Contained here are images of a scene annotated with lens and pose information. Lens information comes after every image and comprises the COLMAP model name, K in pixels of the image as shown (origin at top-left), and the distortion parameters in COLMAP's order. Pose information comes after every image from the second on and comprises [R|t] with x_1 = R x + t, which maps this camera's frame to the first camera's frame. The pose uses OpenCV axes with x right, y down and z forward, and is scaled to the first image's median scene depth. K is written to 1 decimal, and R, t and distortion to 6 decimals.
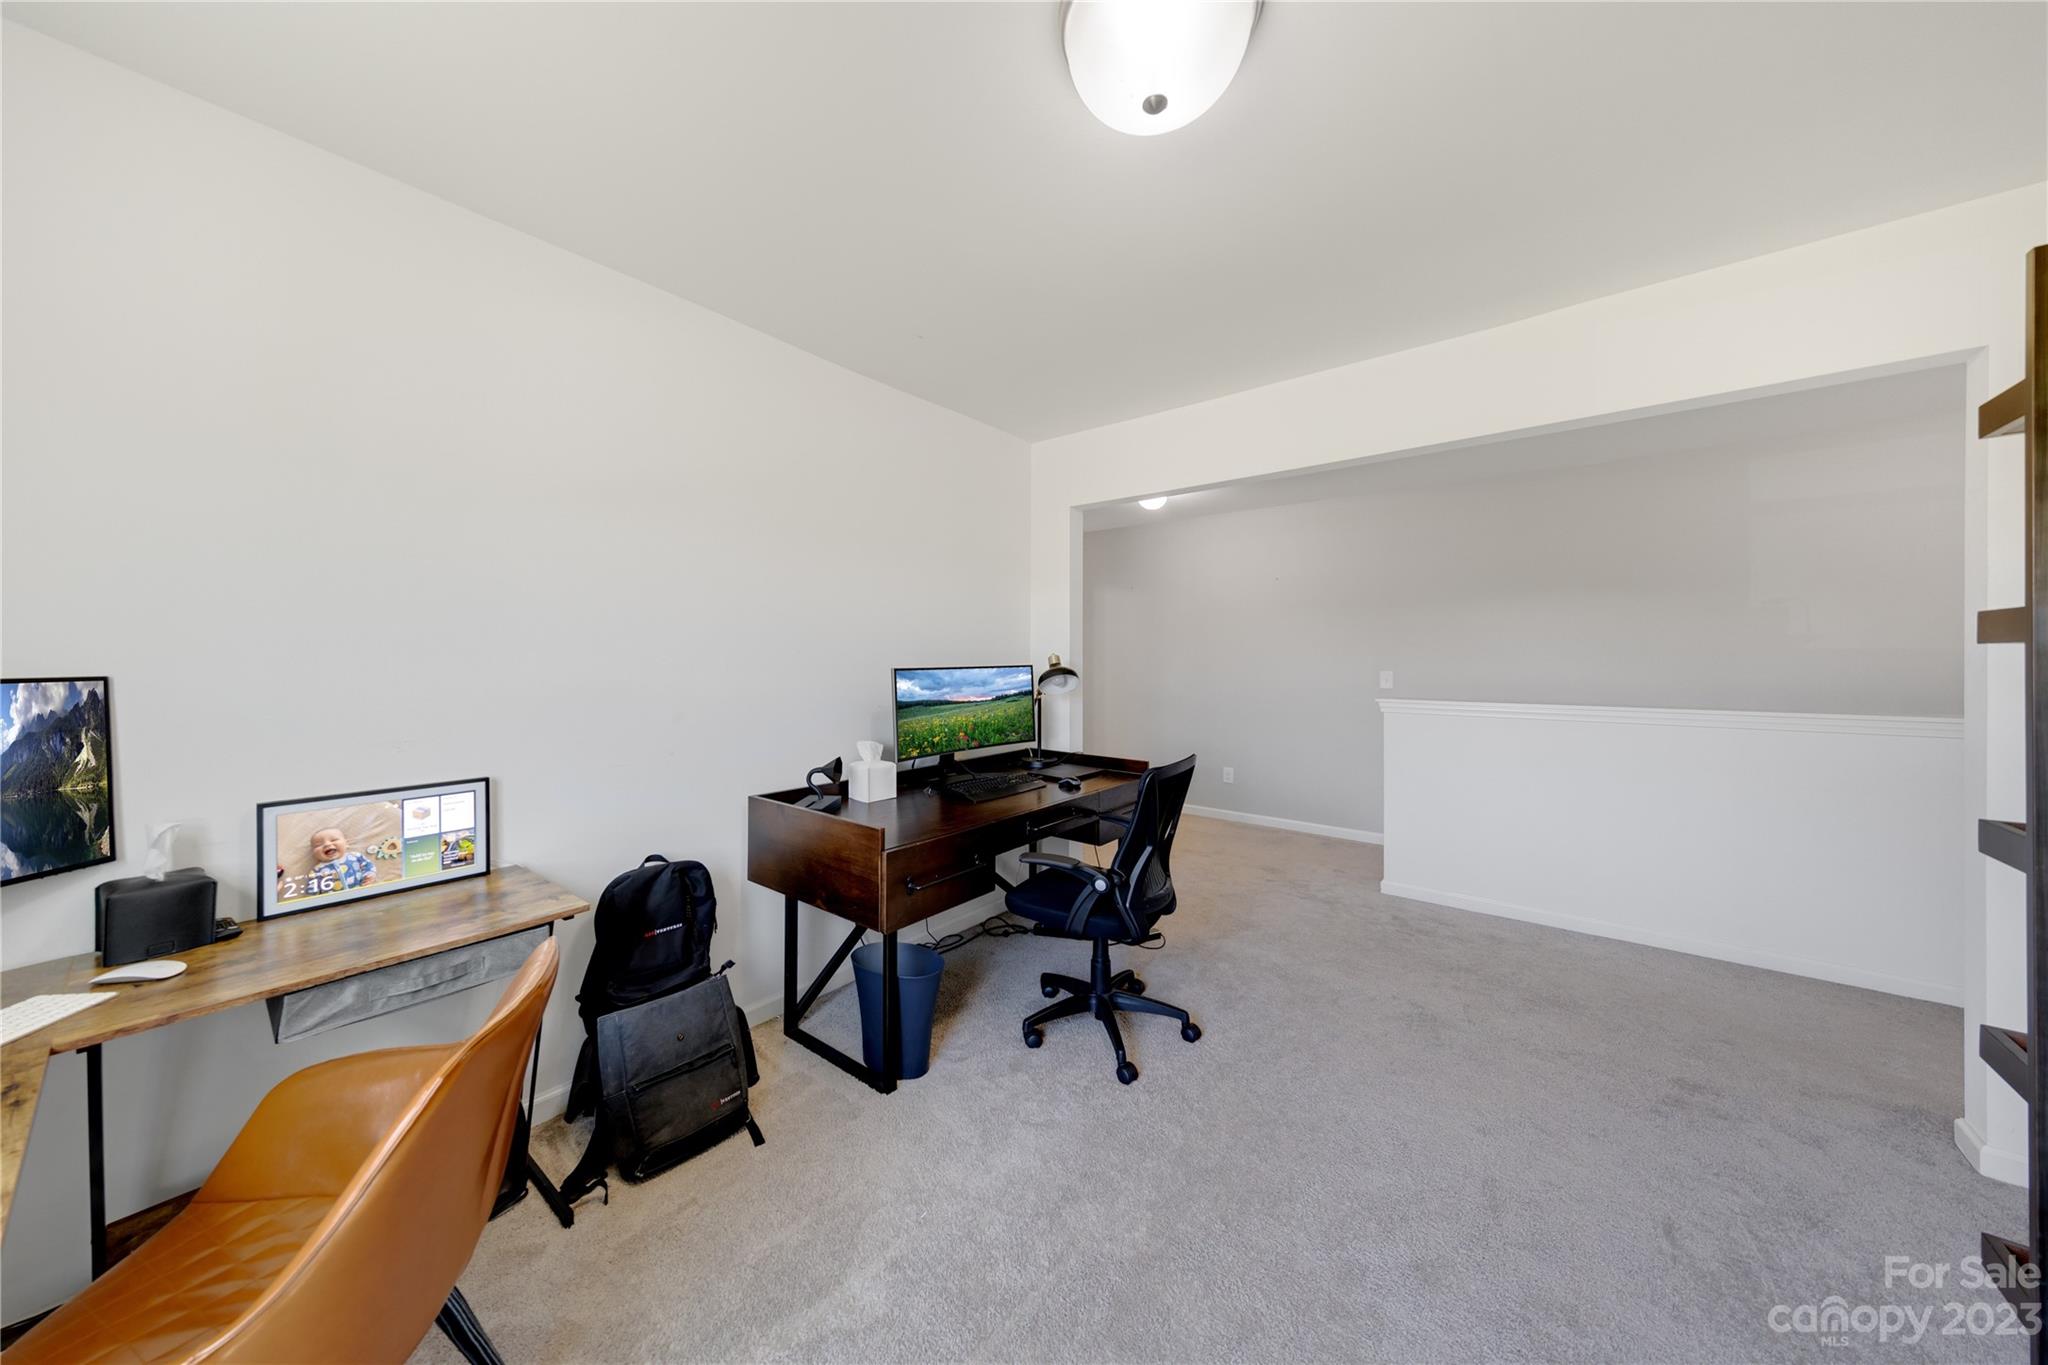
lens RADIAL K [[659.6, 0, 1024.0], [0, 659.6, 682.5], [0, 0, 1]] dist [0.000523, 0.000024]
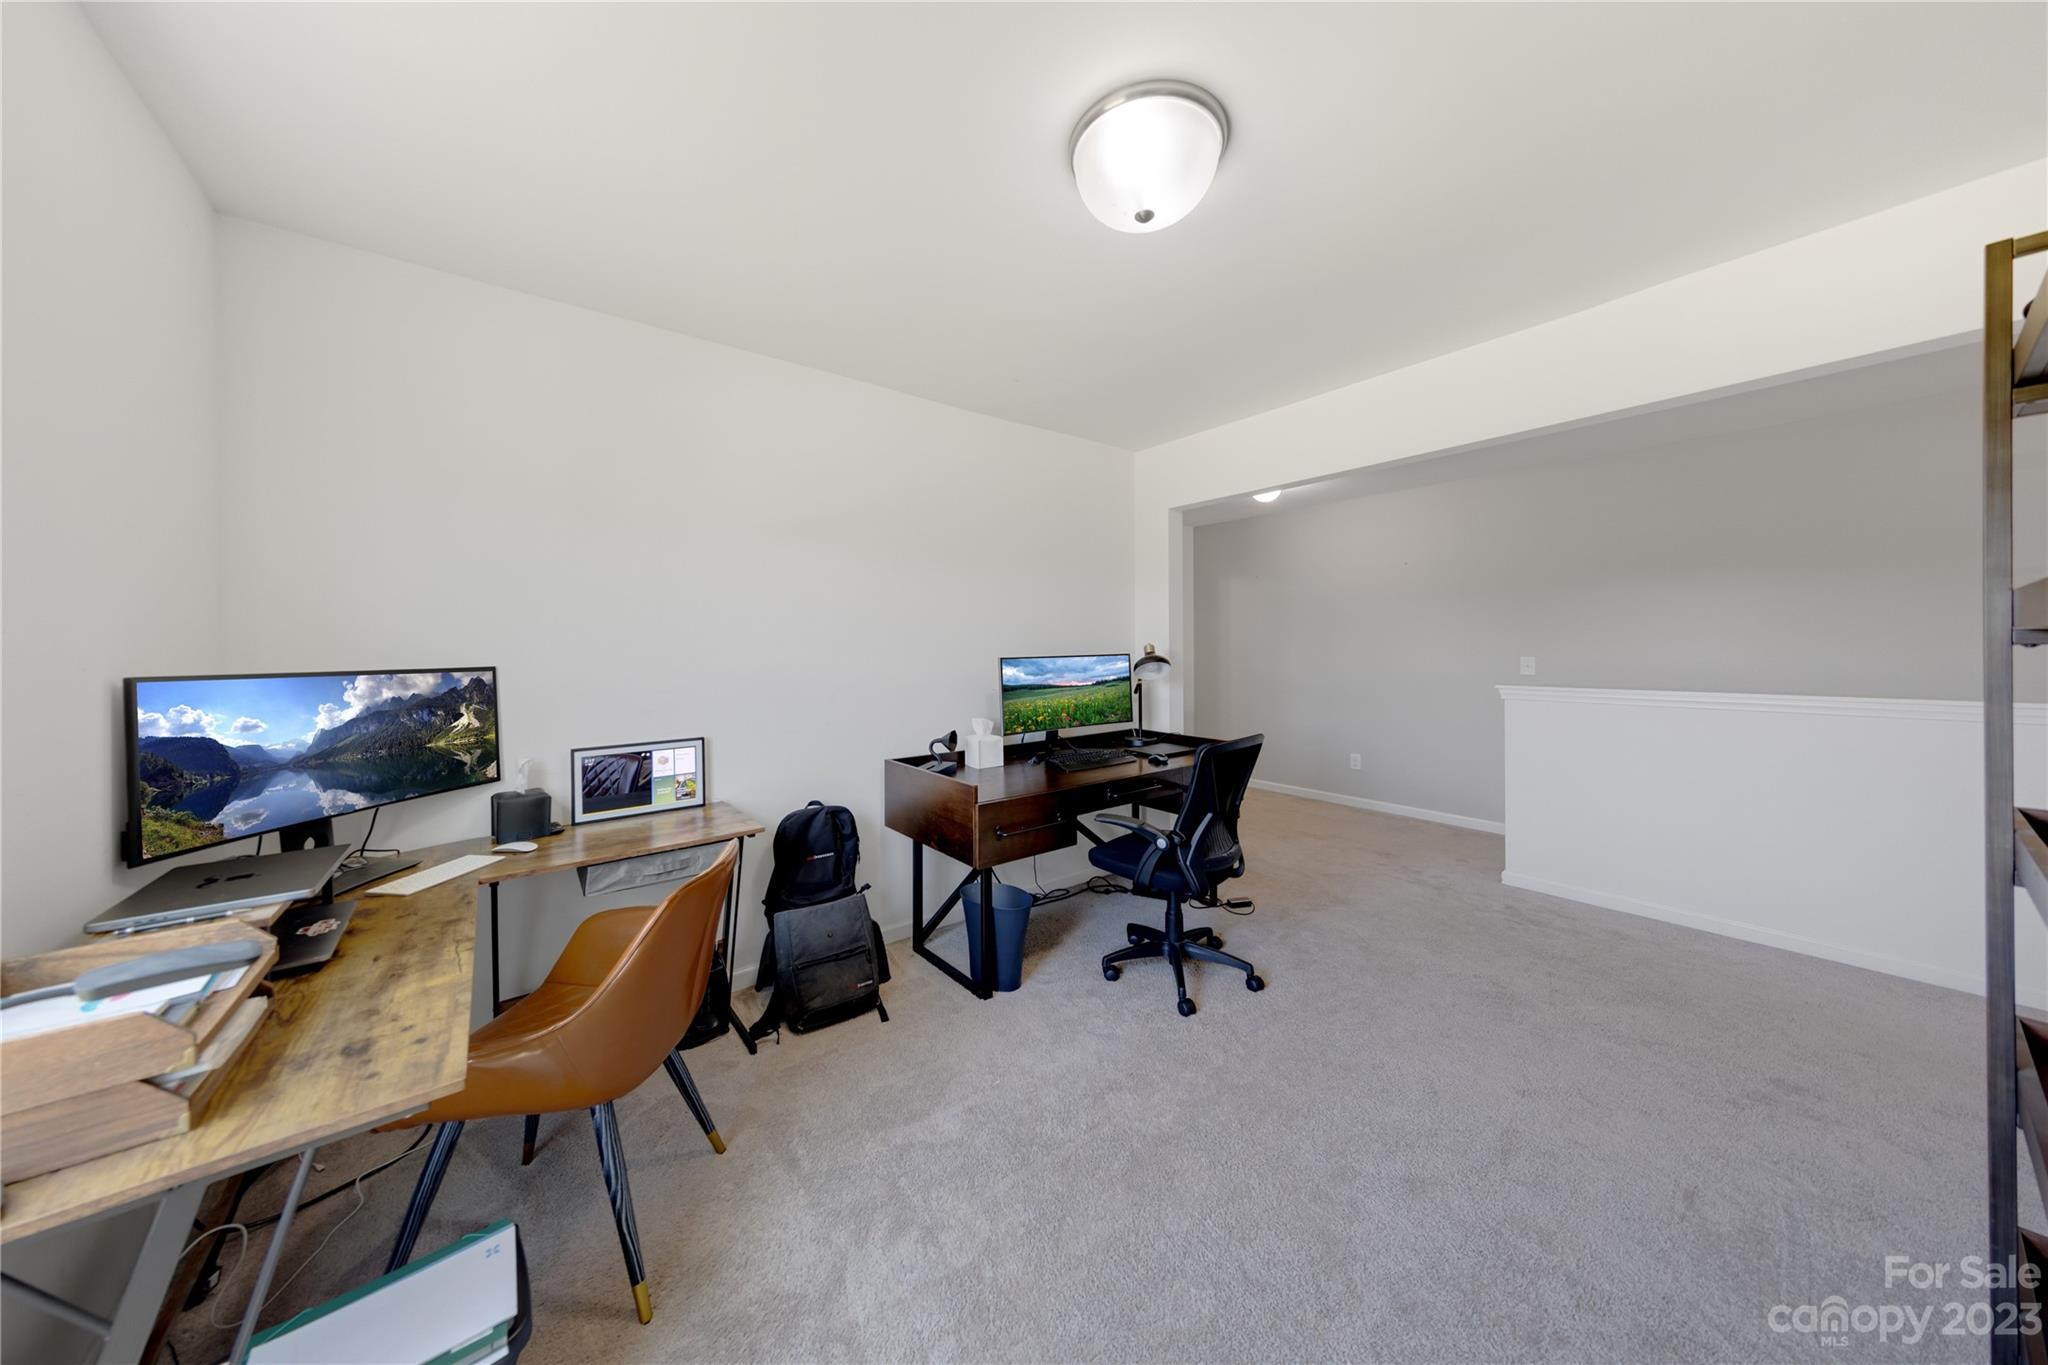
lens RADIAL K [[678.4, 0, 1062.9], [0, 678.4, 679.5], [0, 0, 1]] dist [-0.000018, 0.000026]
pose [[0.975961, 0.000084, -0.217944, 0.202458], [0.002463, 0.999932, 0.011419, 0.005168], [0.217930, -0.011681, 0.975894, -0.196322]]
